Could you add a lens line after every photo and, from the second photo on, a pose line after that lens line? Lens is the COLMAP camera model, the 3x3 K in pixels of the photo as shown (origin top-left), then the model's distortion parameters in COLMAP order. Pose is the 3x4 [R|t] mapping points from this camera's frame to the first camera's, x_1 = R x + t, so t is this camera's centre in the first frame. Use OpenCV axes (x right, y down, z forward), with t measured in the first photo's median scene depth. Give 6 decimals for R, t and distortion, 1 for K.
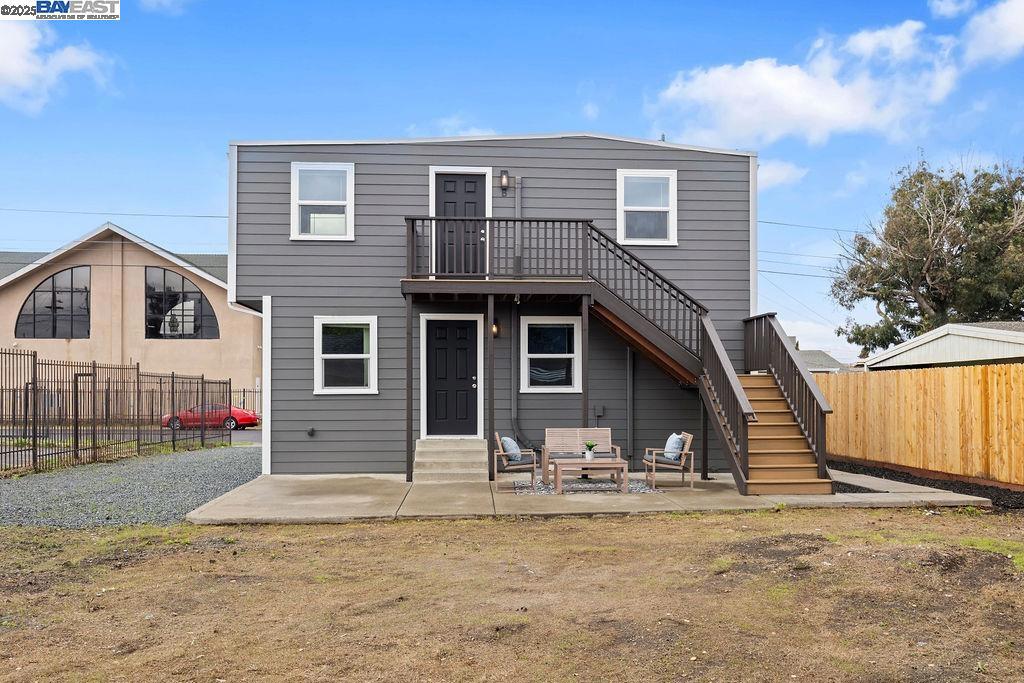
lens RADIAL K [[863.1, 0, 514.3], [0, 863.1, 375.6], [0, 0, 1]] dist [-0.011118, -0.011073]
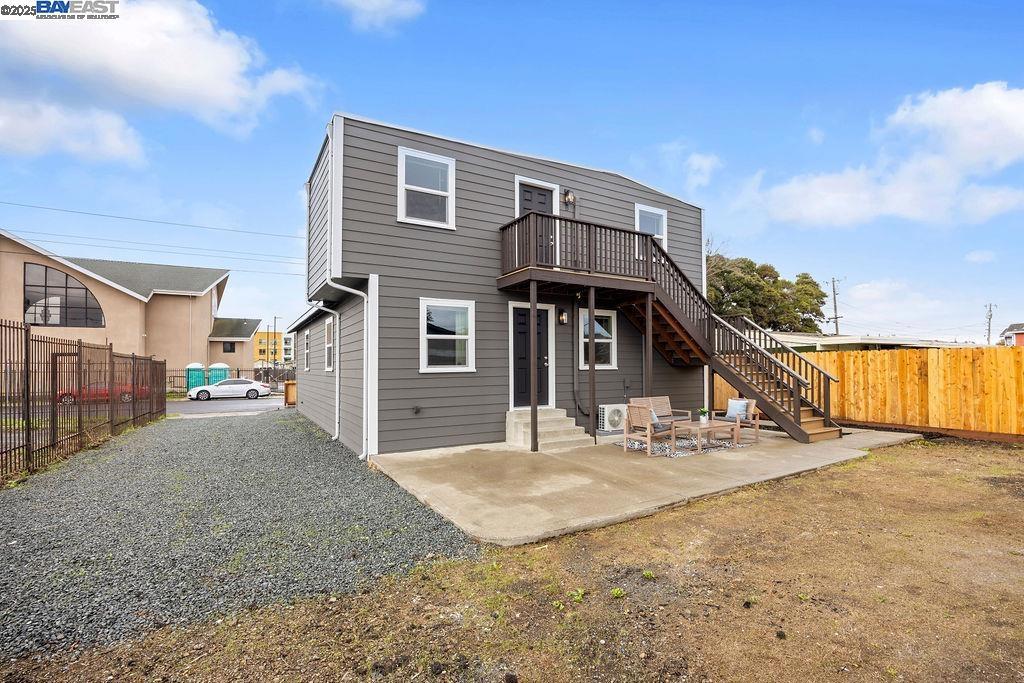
lens RADIAL K [[468.7, 0, 515.1], [0, 468.7, 355.7], [0, 0, 1]] dist [-0.001006, 0.000148]
pose [[0.889590, 0.006055, 0.456719, -0.387507], [-0.001643, 0.999948, -0.010057, 0.006620], [-0.456757, 0.008196, 0.889554, 0.444108]]
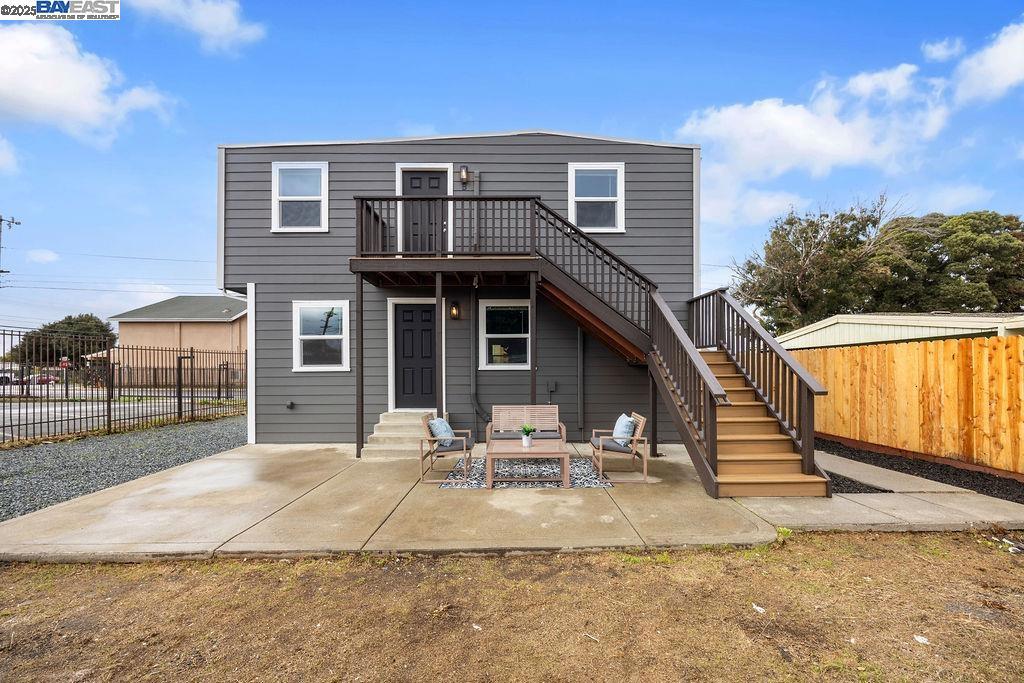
lens RADIAL K [[422.5, 0, 513.4], [0, 422.5, 363.0], [0, 0, 1]] dist [0.002295, 0.000194]
pose [[0.998164, -0.003468, -0.060475, 0.083030], [0.003789, 0.999979, 0.005179, 0.008894], [0.060456, -0.005399, 0.998156, 0.474271]]
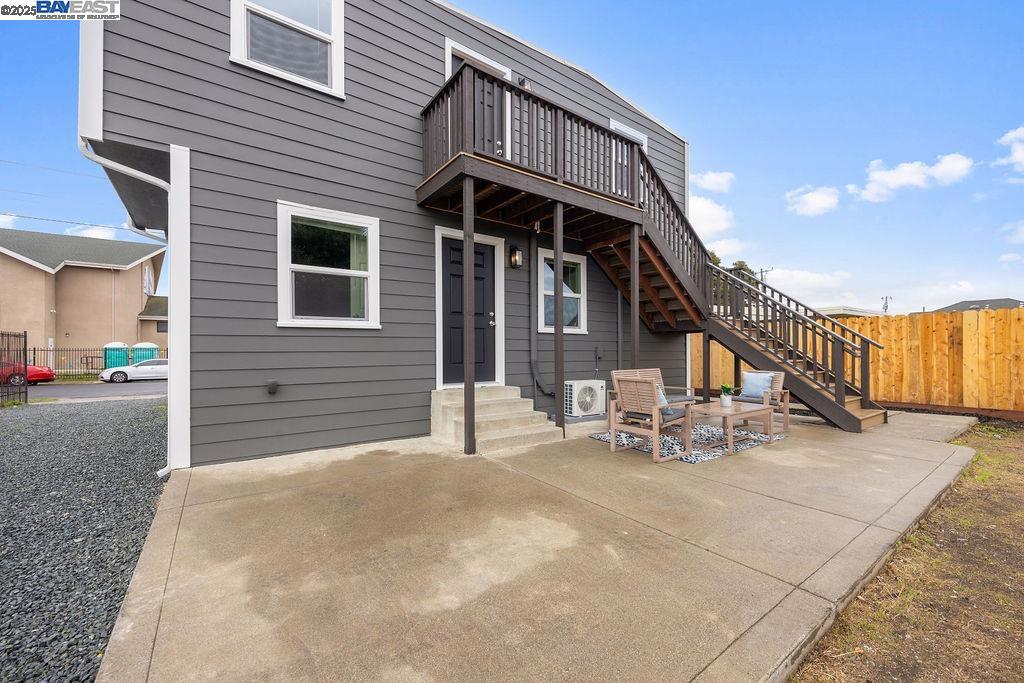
lens RADIAL K [[410.6, 0, 509.5], [0, 410.6, 348.1], [0, 0, 1]] dist [0.014398, 0.000033]
pose [[0.845944, 0.003036, 0.533263, -0.249184], [-0.004096, 0.999991, 0.000805, 0.036248], [-0.533256, -0.002865, 0.845949, 0.657964]]
